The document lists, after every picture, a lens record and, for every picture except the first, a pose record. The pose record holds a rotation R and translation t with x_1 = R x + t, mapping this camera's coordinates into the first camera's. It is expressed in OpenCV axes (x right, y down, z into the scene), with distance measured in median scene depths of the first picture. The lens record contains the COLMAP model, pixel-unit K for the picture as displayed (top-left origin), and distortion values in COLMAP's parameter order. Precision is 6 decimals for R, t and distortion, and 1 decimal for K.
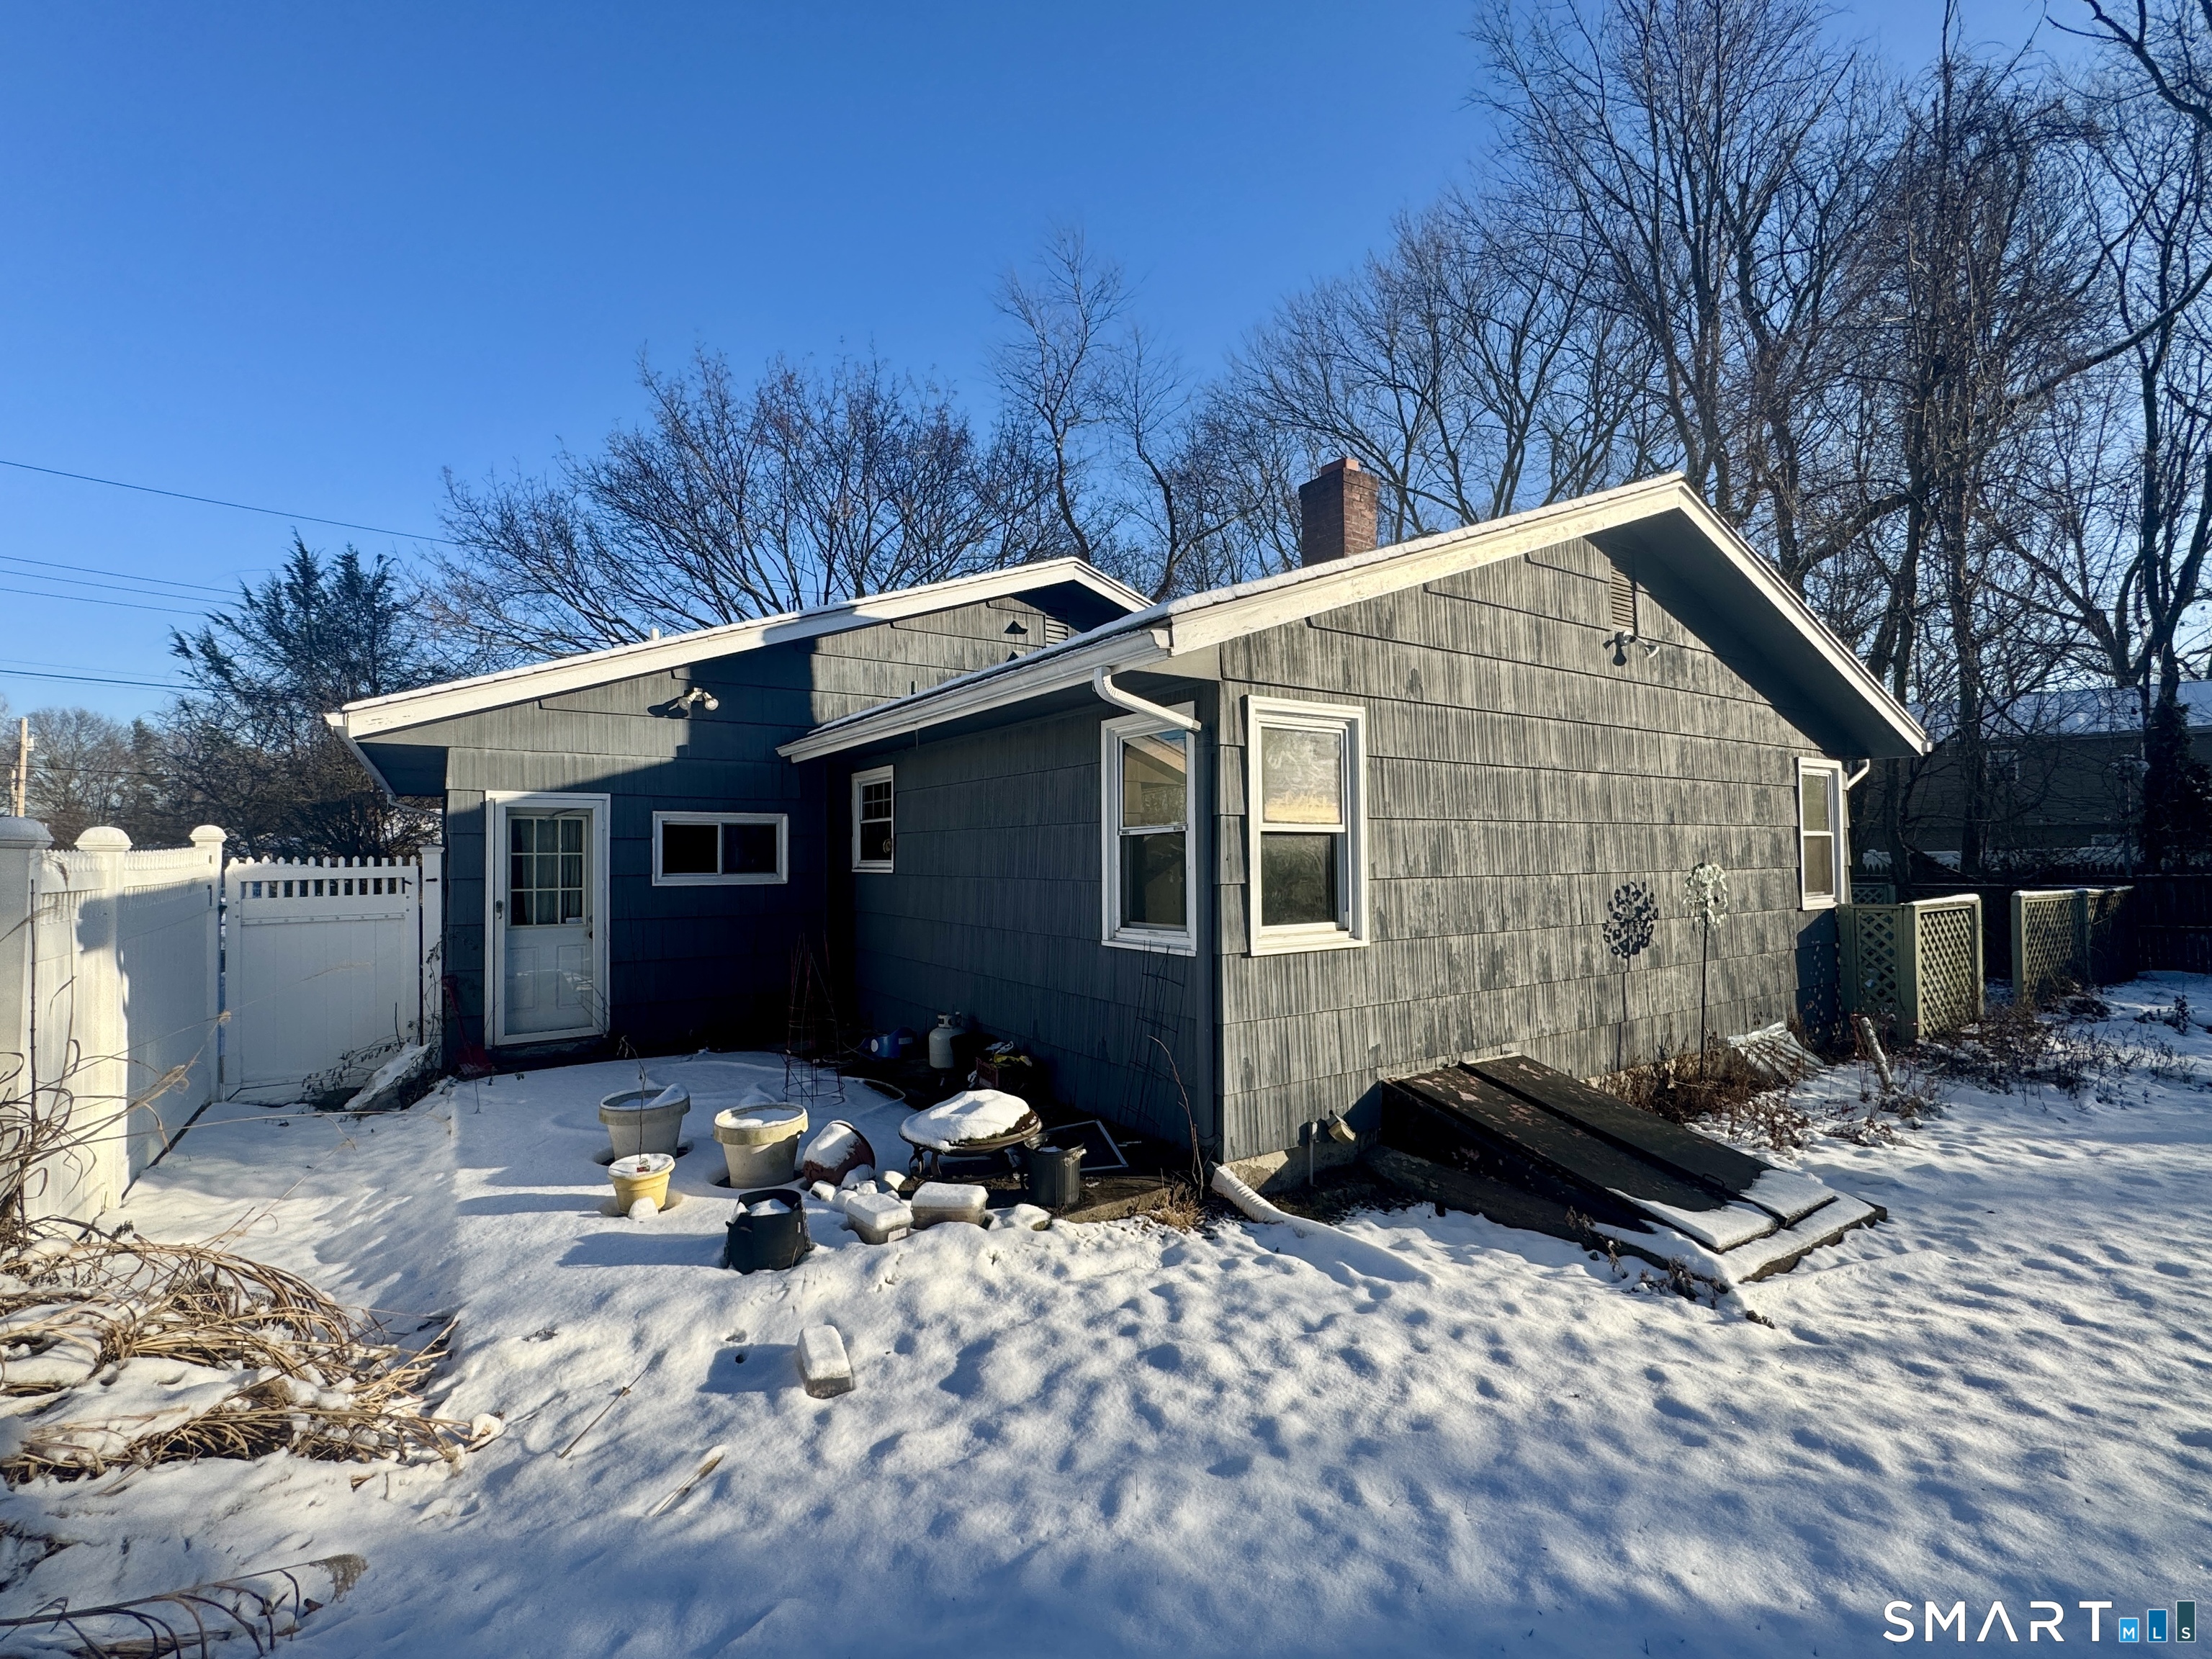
lens RADIAL K [[994.0, 0, 1103.6], [0, 994.0, 838.1], [0, 0, 1]] dist [-0.002311, 0.000087]
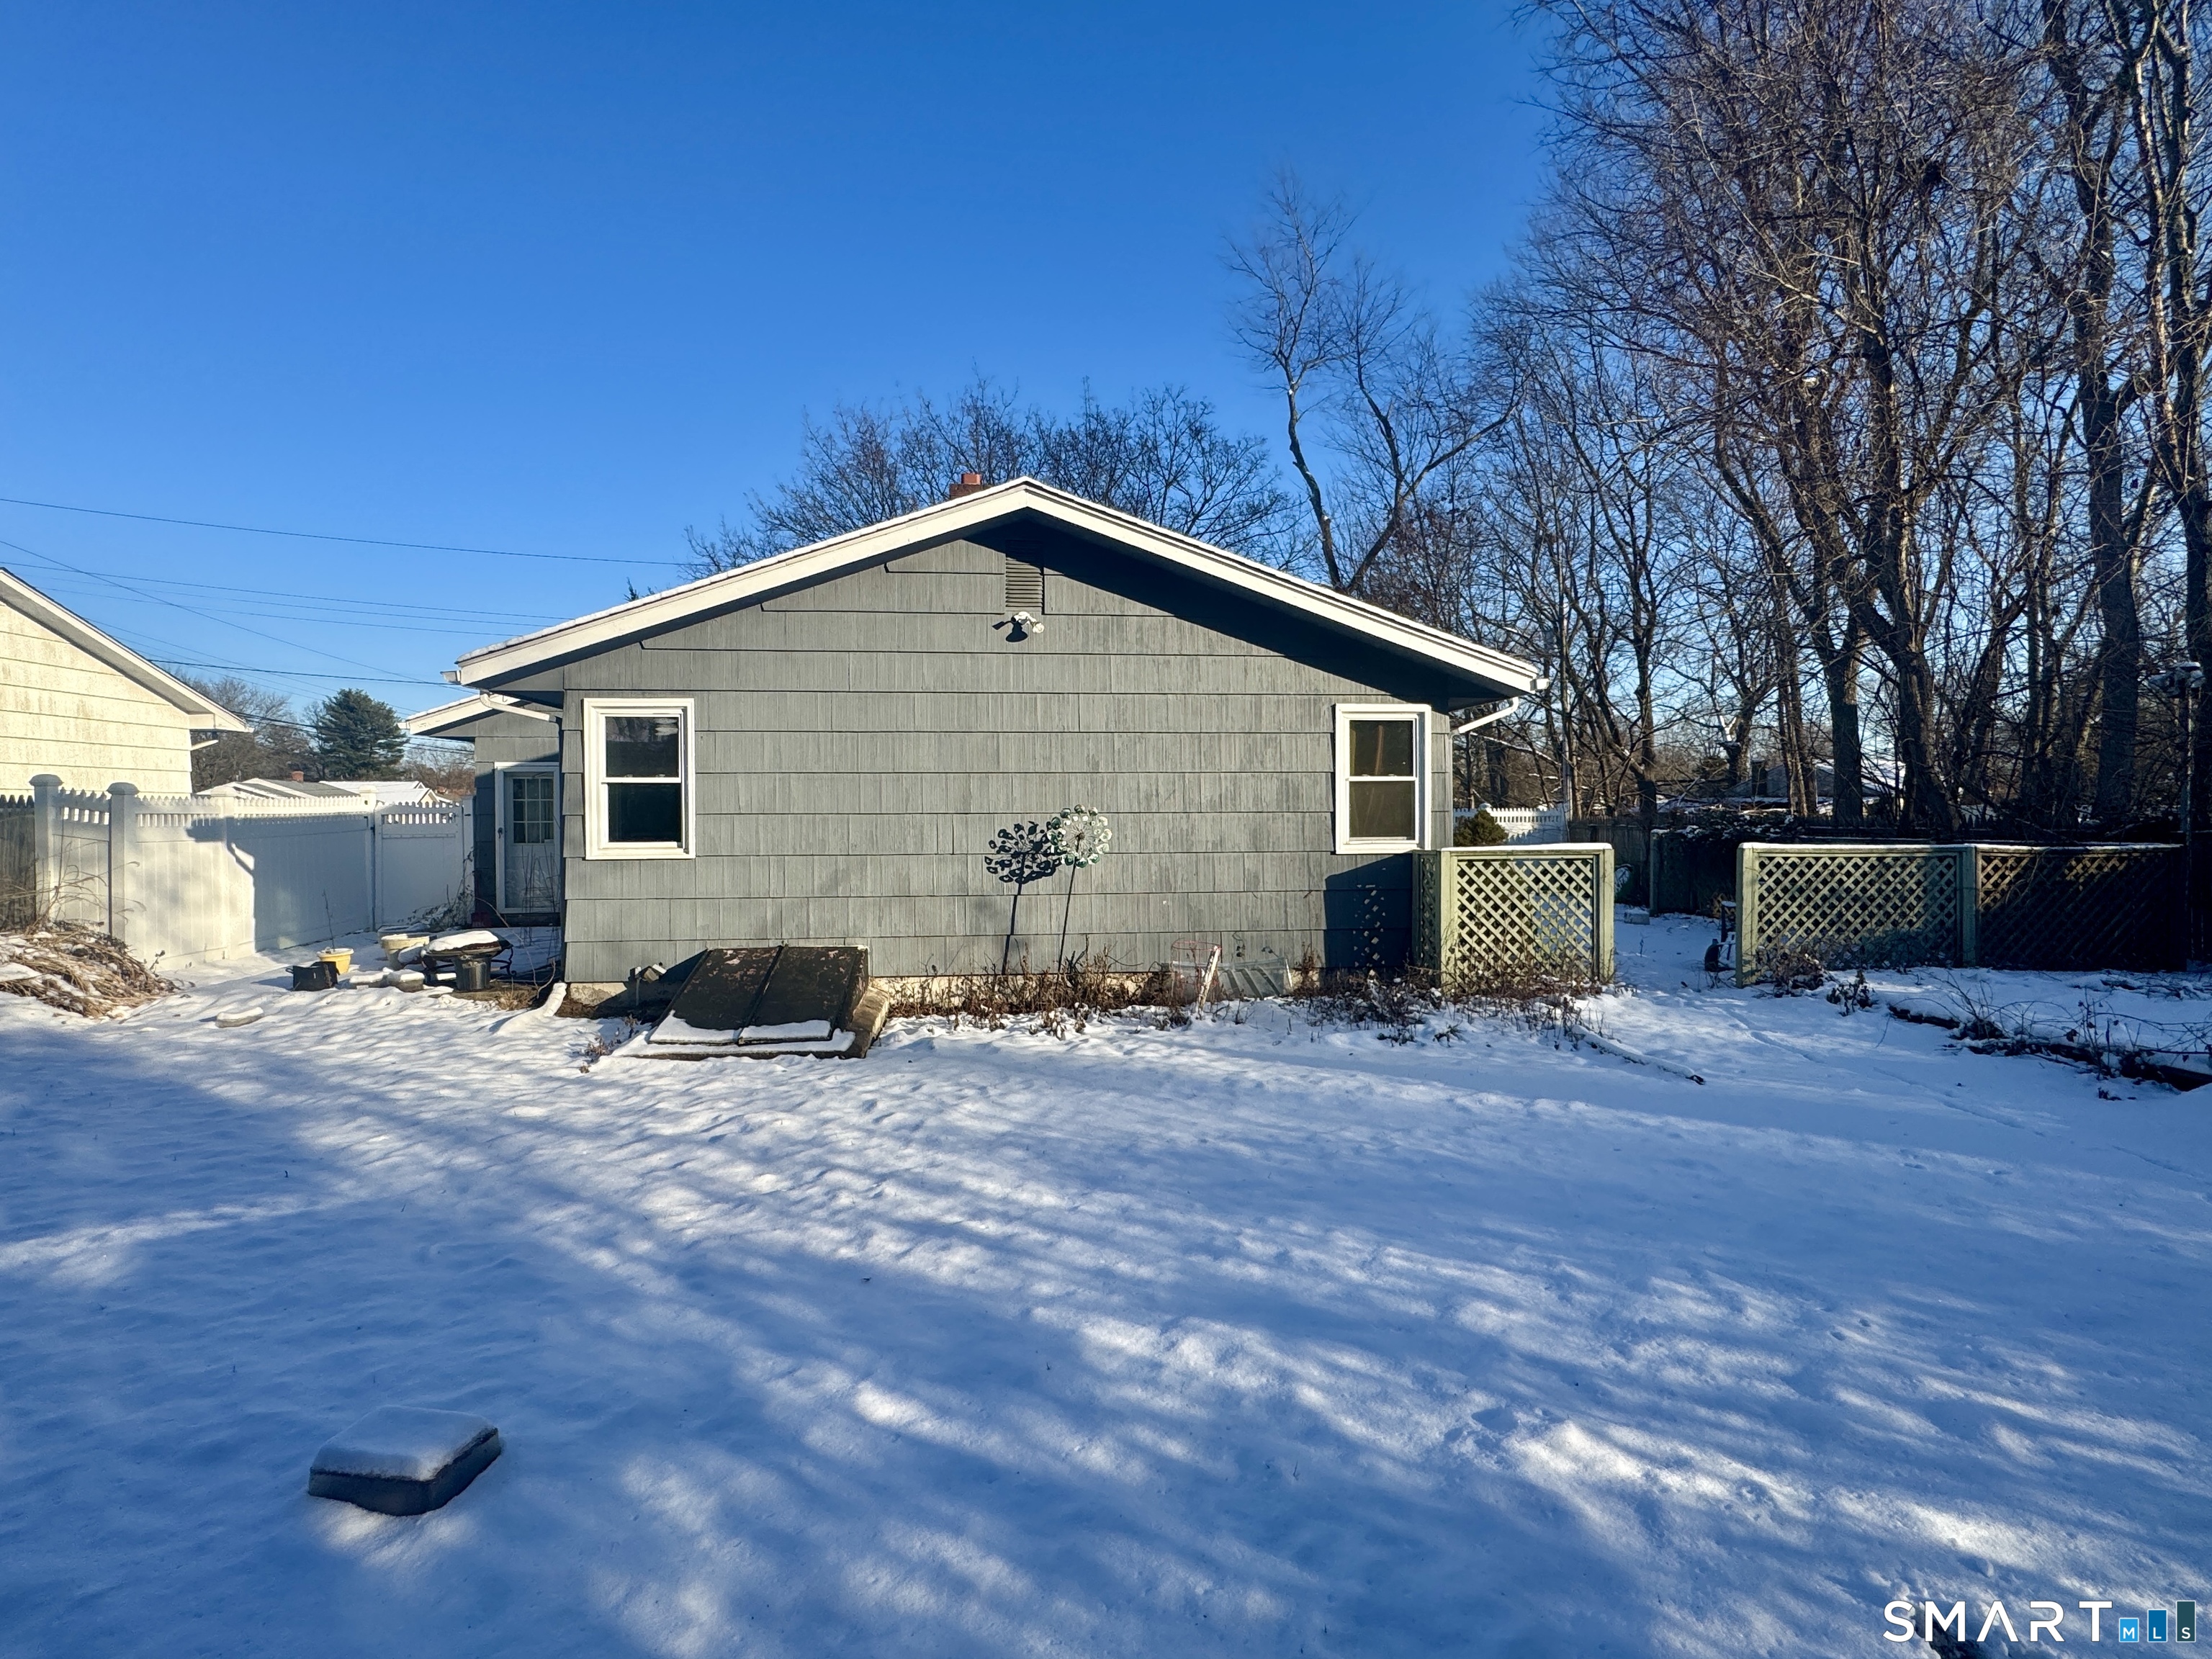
lens RADIAL K [[1046.1, 0, 1106.0], [0, 1046.1, 829.5], [0, 0, 1]] dist [0.001169, 0.000186]
pose [[0.879321, 0.011837, -0.476083, 1.125762], [0.004933, 0.999411, 0.033960, 0.010812], [0.476205, -0.032210, 0.878744, -0.064605]]
